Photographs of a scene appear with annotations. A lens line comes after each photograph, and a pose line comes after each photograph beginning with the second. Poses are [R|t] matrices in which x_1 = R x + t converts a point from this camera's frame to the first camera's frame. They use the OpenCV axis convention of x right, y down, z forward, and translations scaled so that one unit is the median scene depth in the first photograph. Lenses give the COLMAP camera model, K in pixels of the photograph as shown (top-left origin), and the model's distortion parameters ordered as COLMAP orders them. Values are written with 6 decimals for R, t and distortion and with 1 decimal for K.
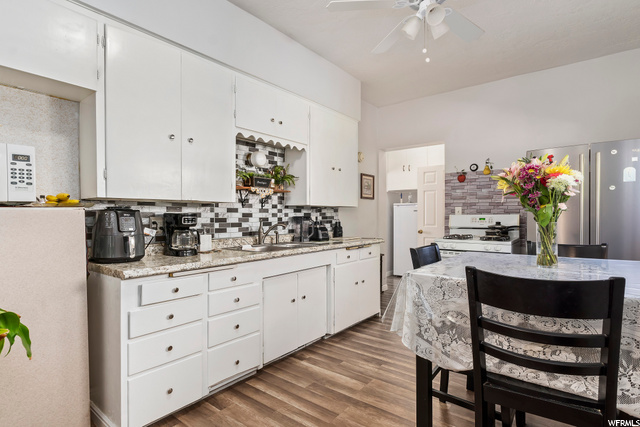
lens RADIAL K [[328.2, 0, 316.8], [0, 328.2, 215.7], [0, 0, 1]] dist [0.003025, 0.000807]
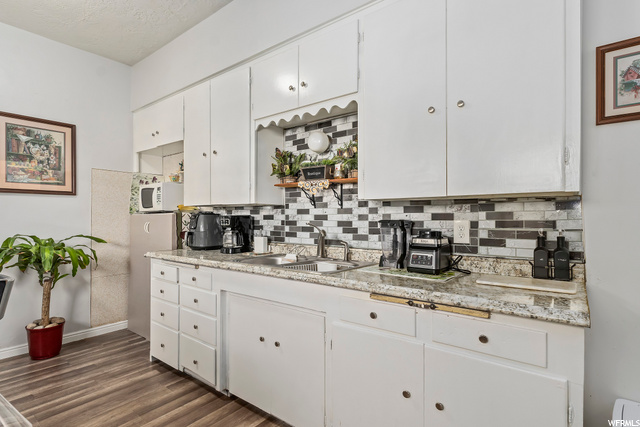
lens RADIAL K [[328.2, 0, 316.8], [0, 328.2, 215.7], [0, 0, 1]] dist [0.003025, 0.000807]
pose [[0.006099, 0.001314, -0.999981, 0.568024], [0.002764, 0.999995, 0.001331, -0.006913], [0.999978, -0.002772, 0.006096, 0.998803]]
